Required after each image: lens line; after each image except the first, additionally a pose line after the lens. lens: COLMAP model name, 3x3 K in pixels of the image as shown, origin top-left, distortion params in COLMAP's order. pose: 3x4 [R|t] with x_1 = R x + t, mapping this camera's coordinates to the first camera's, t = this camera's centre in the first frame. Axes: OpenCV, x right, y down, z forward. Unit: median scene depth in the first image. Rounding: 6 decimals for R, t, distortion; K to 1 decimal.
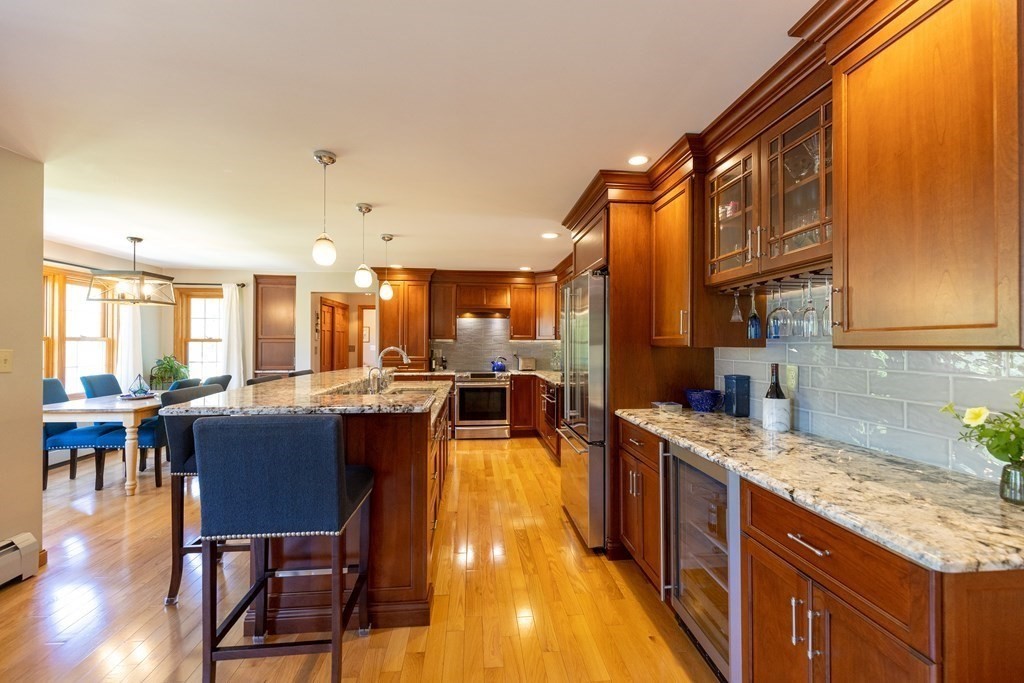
lens RADIAL K [[458.2, 0, 517.4], [0, 458.2, 338.4], [0, 0, 1]] dist [0.003079, -0.000958]
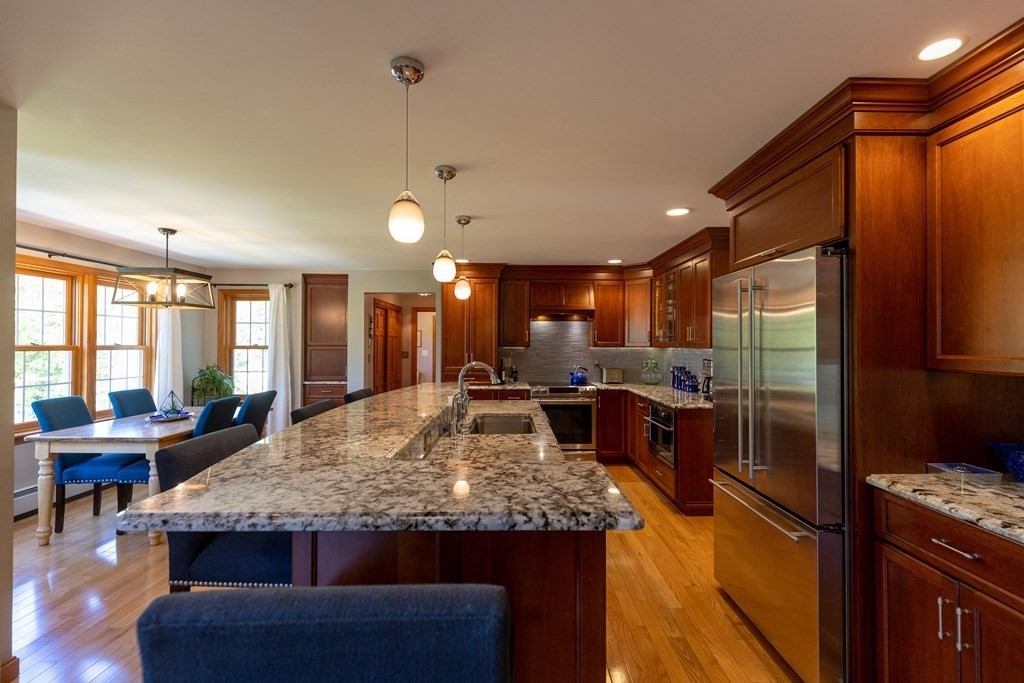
lens RADIAL K [[458.2, 0, 515.2], [0, 458.2, 337.8], [0, 0, 1]] dist [0.003079, -0.000958]
pose [[0.996018, -0.001498, -0.089143, -0.088263], [0.001119, 0.999990, -0.004301, -0.010793], [0.089148, 0.004185, 0.996010, 0.158481]]
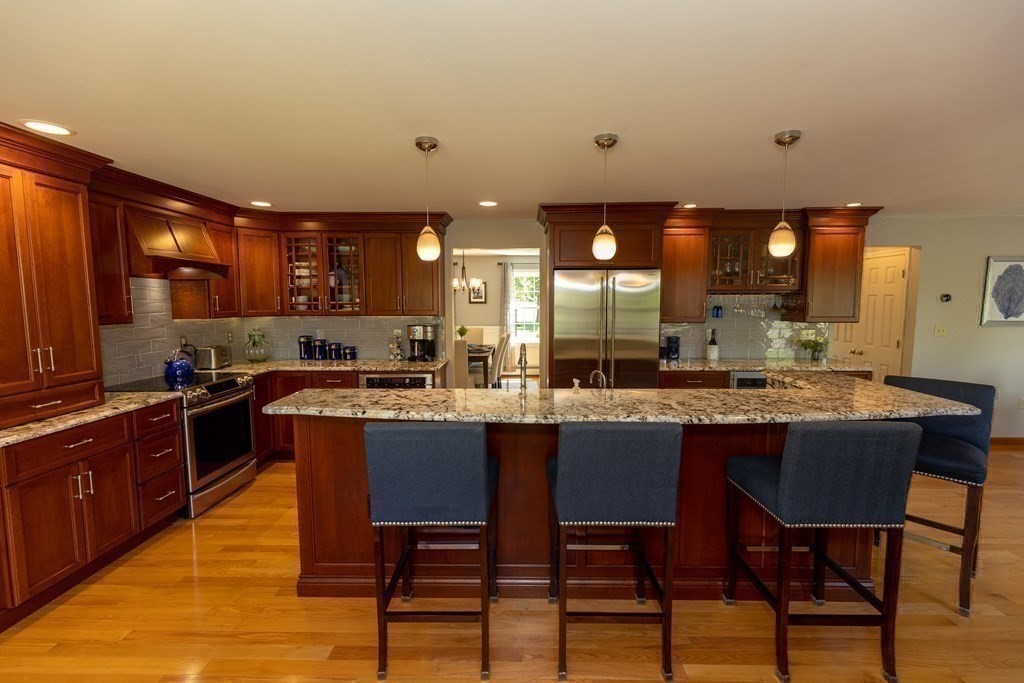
lens RADIAL K [[458.2, 0, 519.3], [0, 458.2, 340.4], [0, 0, 1]] dist [0.003079, -0.000958]
pose [[0.121252, -0.094116, 0.988150, -0.572724], [-0.008240, 0.995365, 0.095814, -0.029975], [-0.992588, -0.019760, 0.119914, 0.574273]]
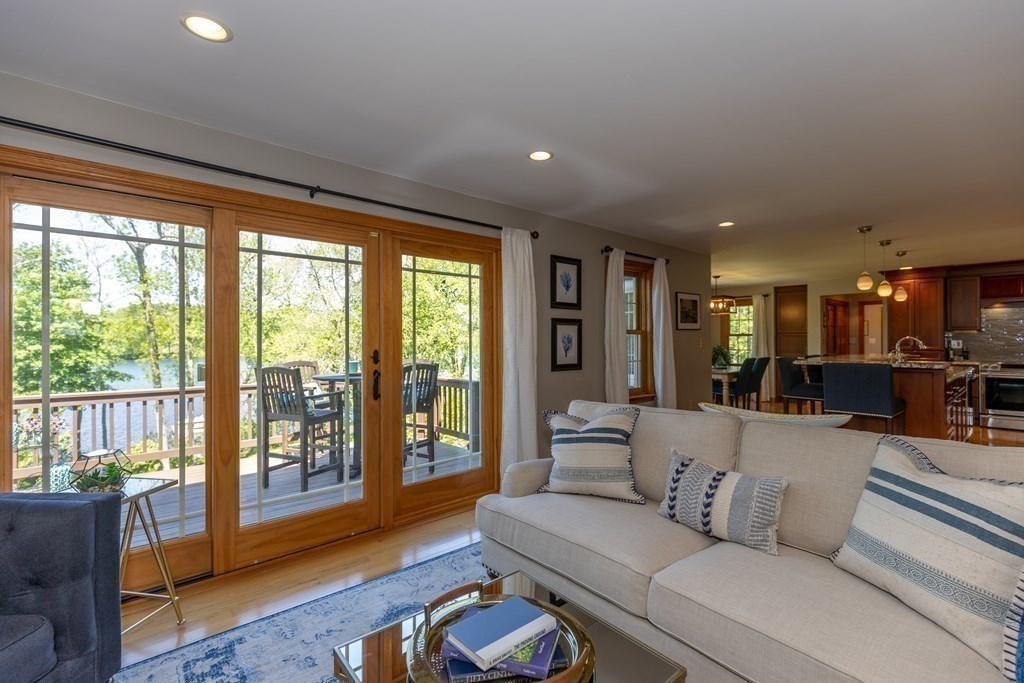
lens RADIAL K [[458.2, 0, 516.8], [0, 458.2, 336.9], [0, 0, 1]] dist [0.003079, -0.000958]
pose [[0.588495, -0.009392, -0.808446, 0.089883], [0.014730, 0.999891, -0.000894, 0.001923], [0.808367, -0.011382, 0.588569, -0.464680]]
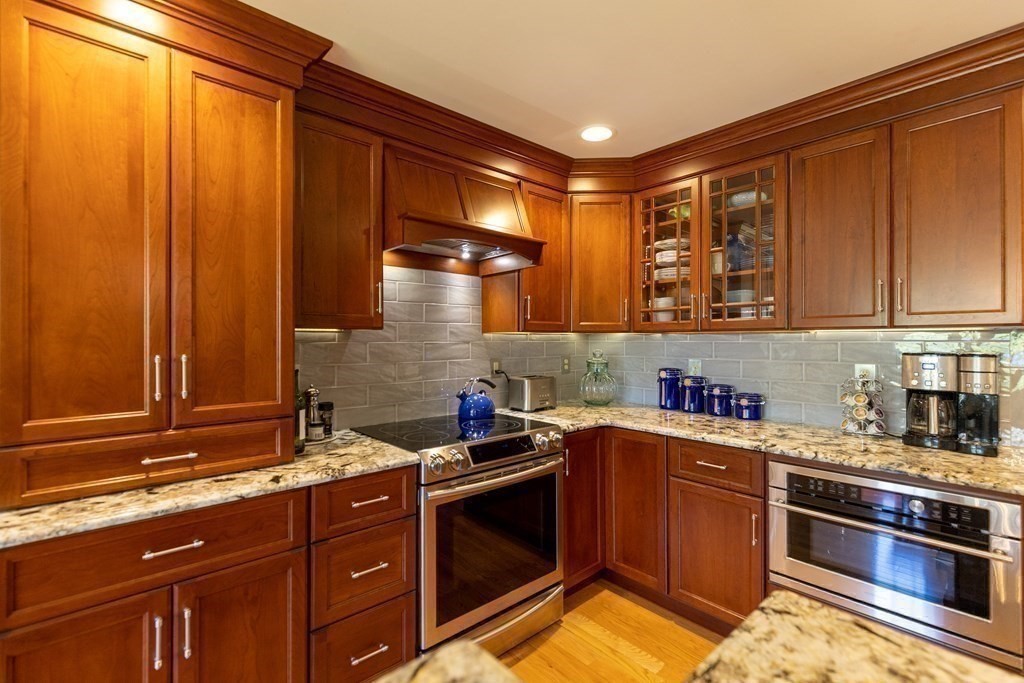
lens RADIAL K [[458.2, 0, 516.3], [0, 458.2, 337.8], [0, 0, 1]] dist [0.003079, -0.000958]
pose [[0.811779, -0.003088, 0.583957, -0.244240], [-0.000899, 0.999978, 0.006538, 0.005832], [-0.583964, -0.005833, 0.811758, 0.743829]]
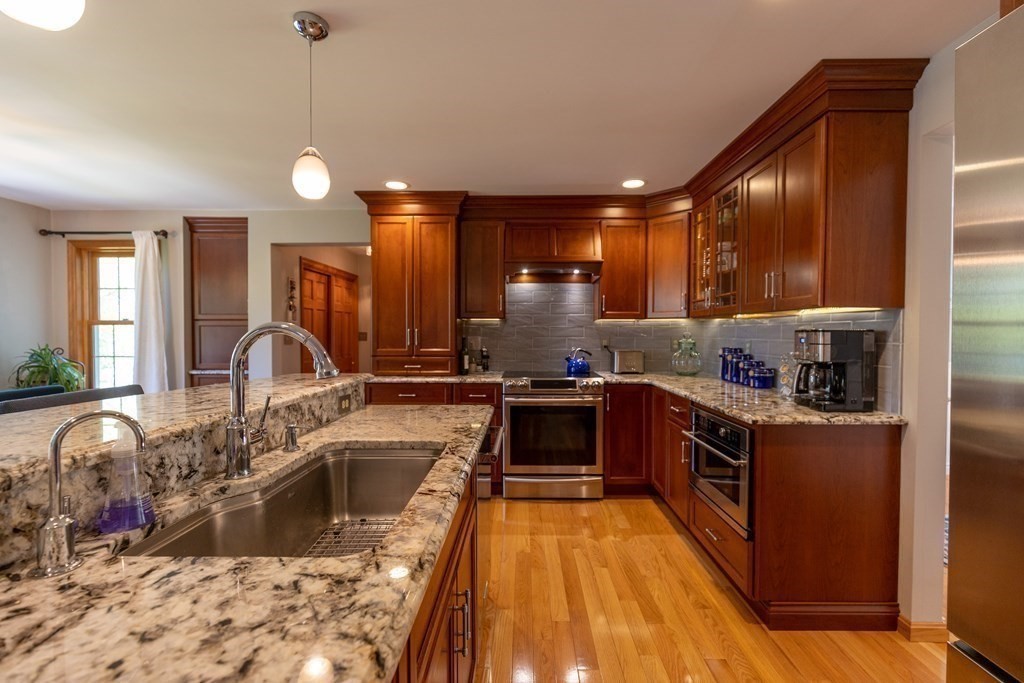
lens RADIAL K [[458.2, 0, 515.3], [0, 458.2, 340.5], [0, 0, 1]] dist [0.003079, -0.000958]
pose [[0.992710, -0.000366, -0.120524, -0.053813], [0.003636, 0.999631, 0.026916, 0.014478], [0.120470, -0.027158, 0.992345, 0.452272]]
